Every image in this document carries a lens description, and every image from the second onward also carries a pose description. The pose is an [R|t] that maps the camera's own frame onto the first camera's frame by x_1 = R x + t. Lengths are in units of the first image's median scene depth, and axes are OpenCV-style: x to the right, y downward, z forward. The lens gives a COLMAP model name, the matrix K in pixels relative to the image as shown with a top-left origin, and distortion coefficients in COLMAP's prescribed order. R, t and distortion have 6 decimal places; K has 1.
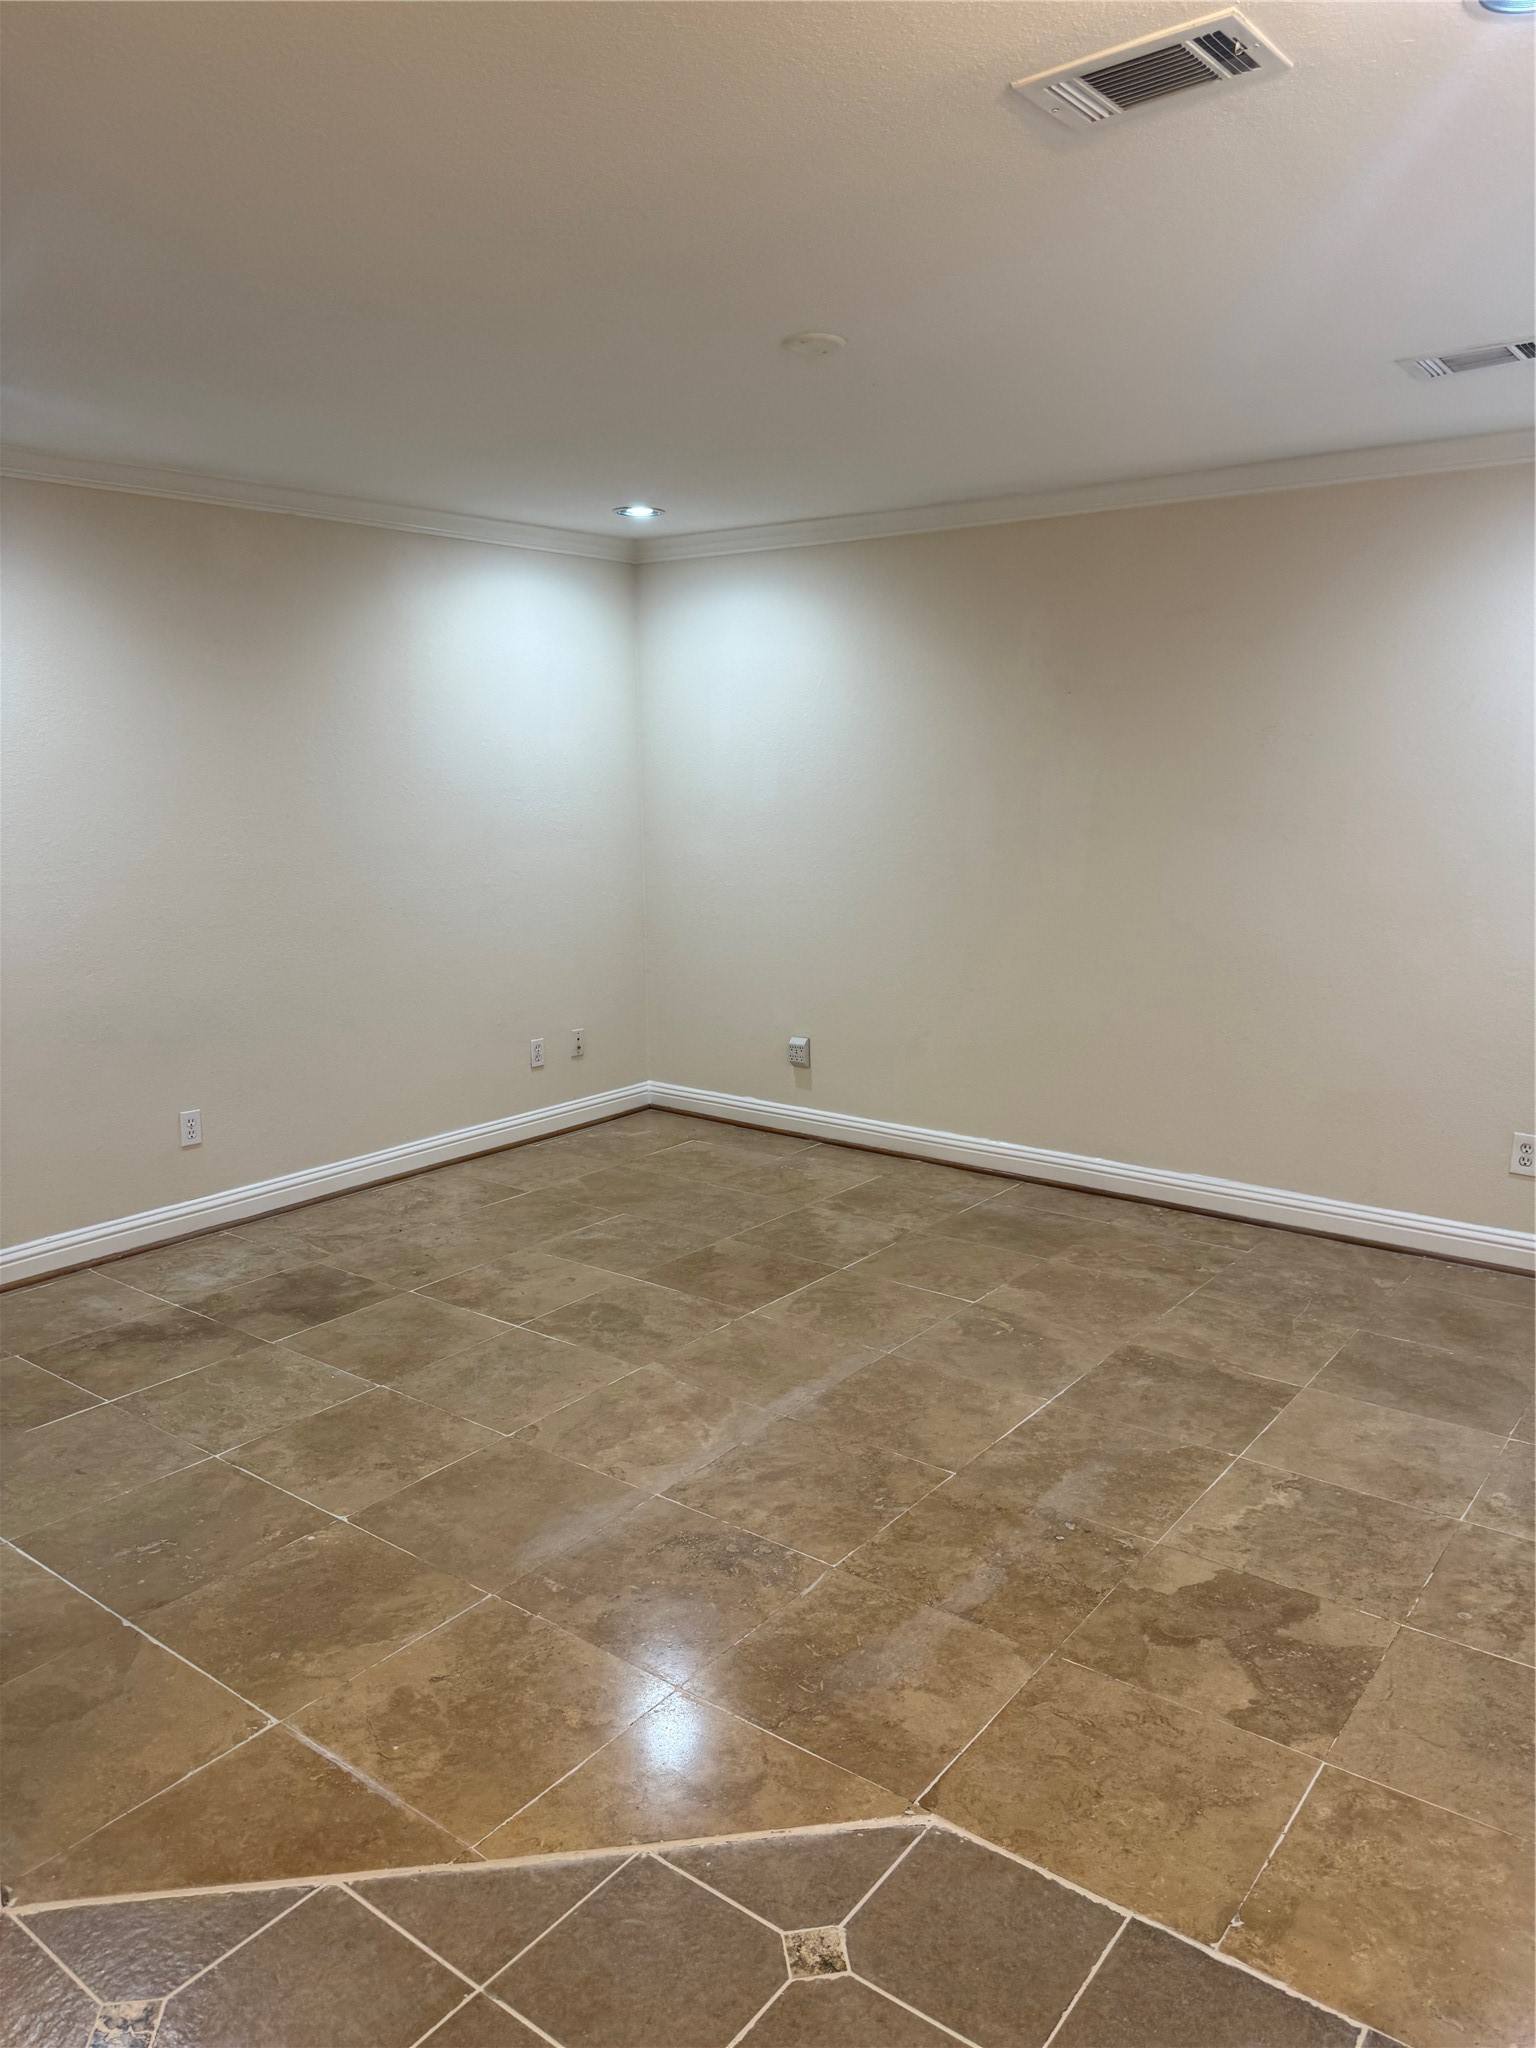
lens RADIAL K [[1495.5, 0, 768.0], [0, 1495.5, 1024.0], [0, 0, 1]] dist [0.036368, -0.083757]
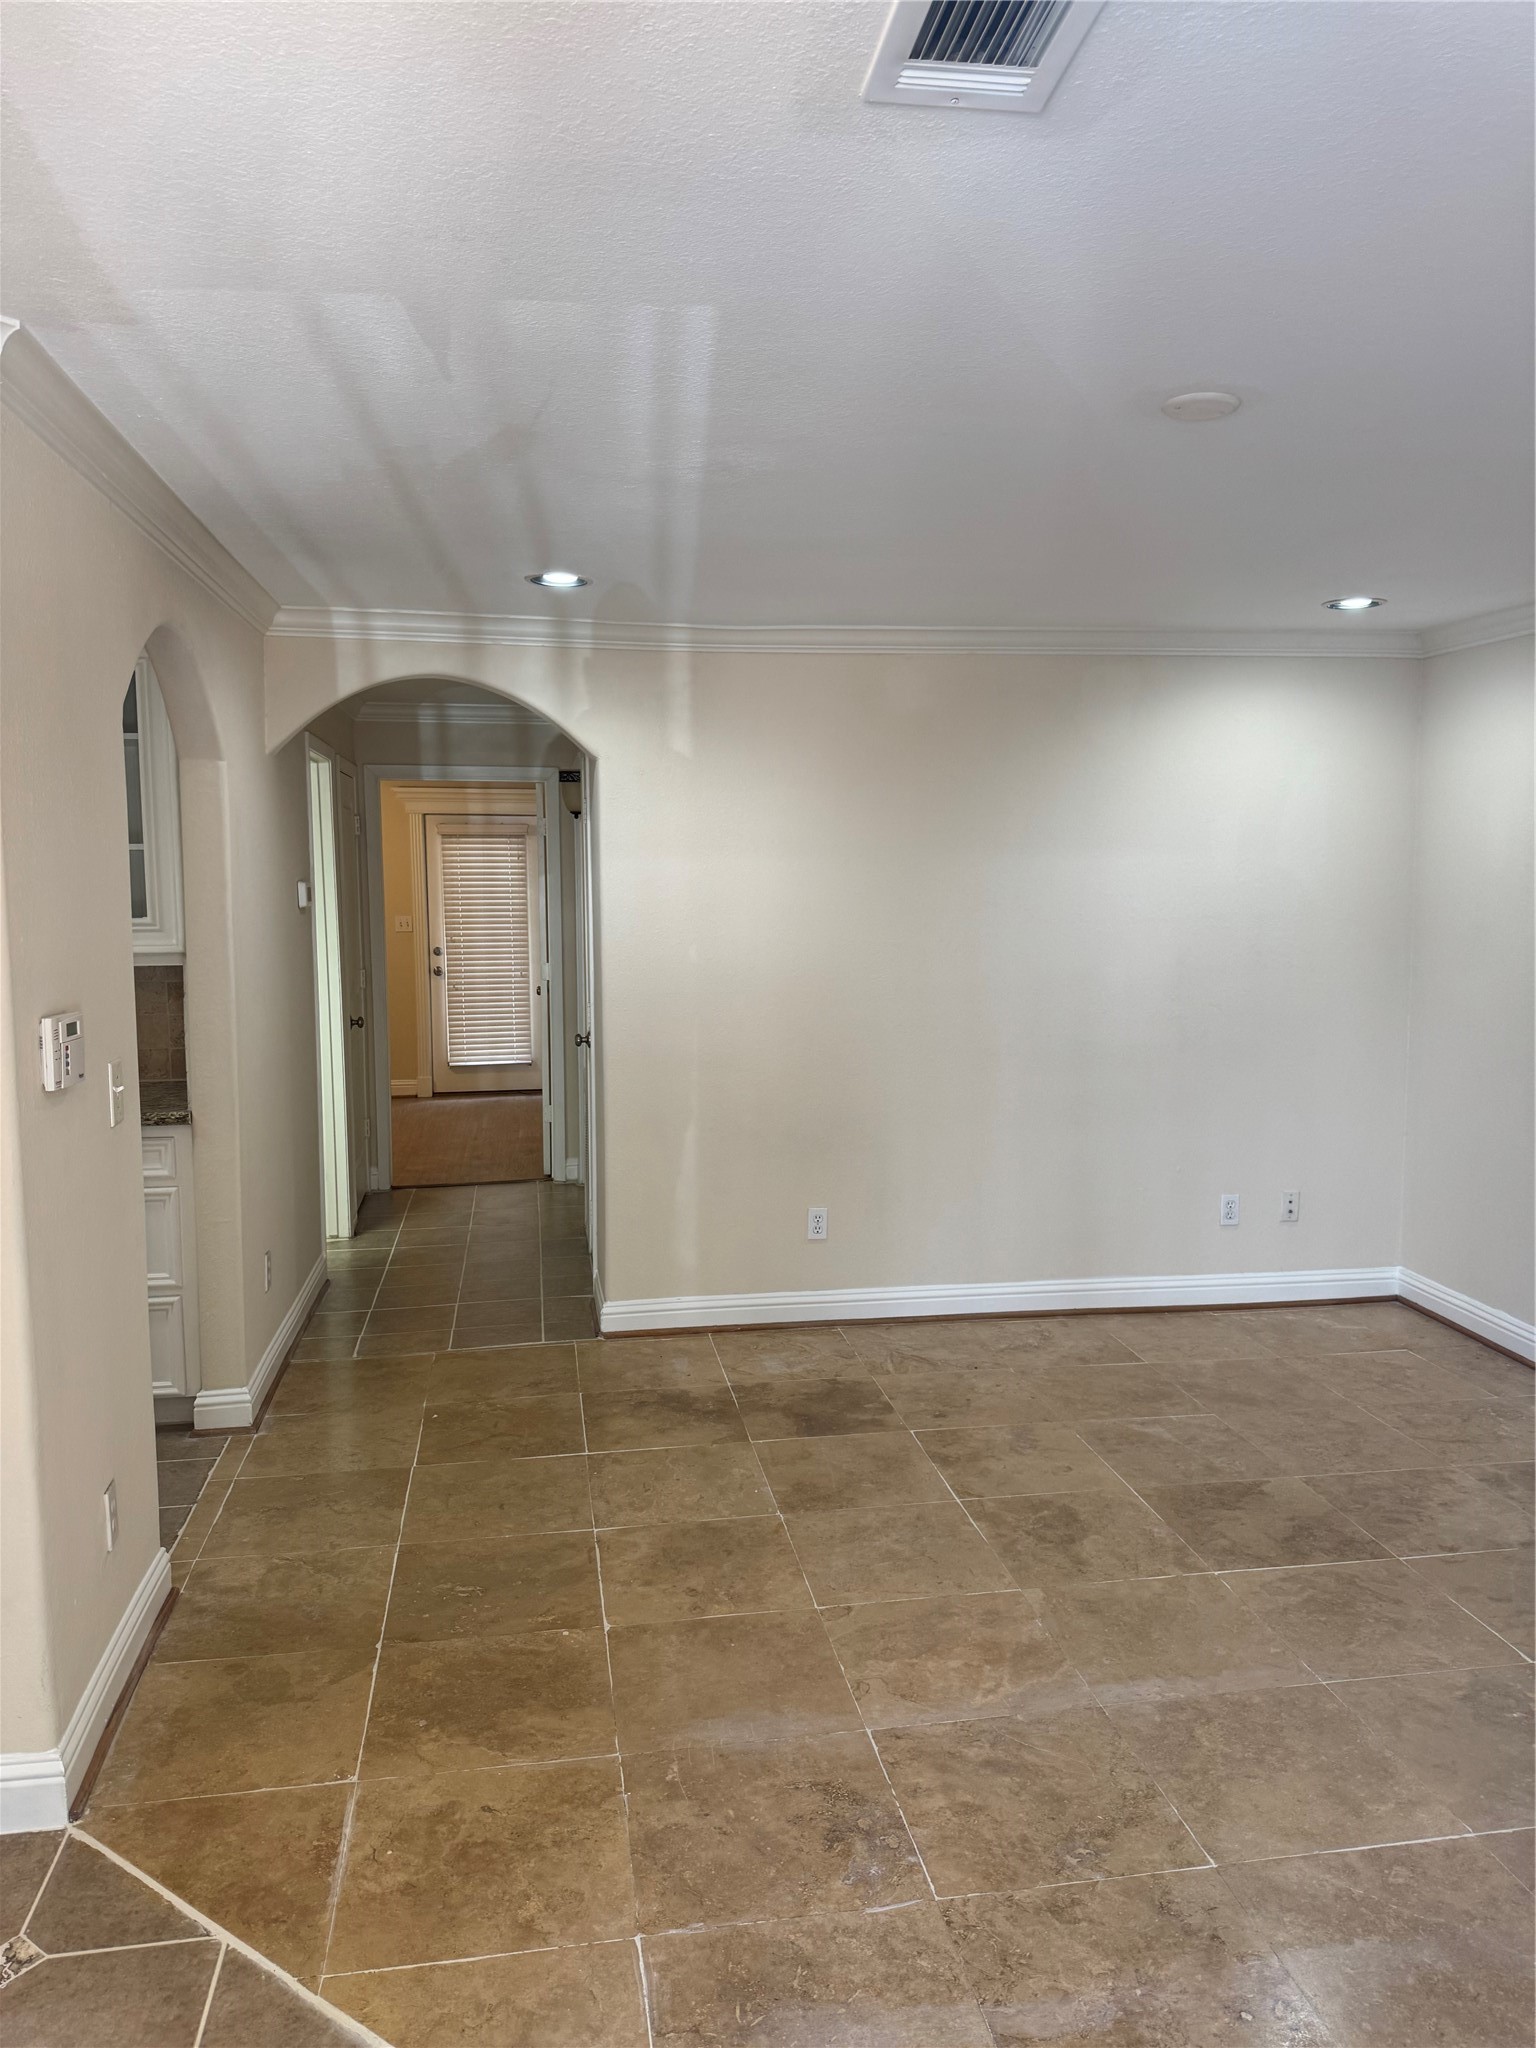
lens RADIAL K [[1491.3, 0, 768.0], [0, 1491.3, 1024.0], [0, 0, 1]] dist [-0.005112, -0.011720]
pose [[0.737523, 0.097019, -0.668316, 0.354916], [-0.139686, 0.990141, -0.010413, -0.069042], [0.660717, 0.101035, 0.743804, 0.213812]]
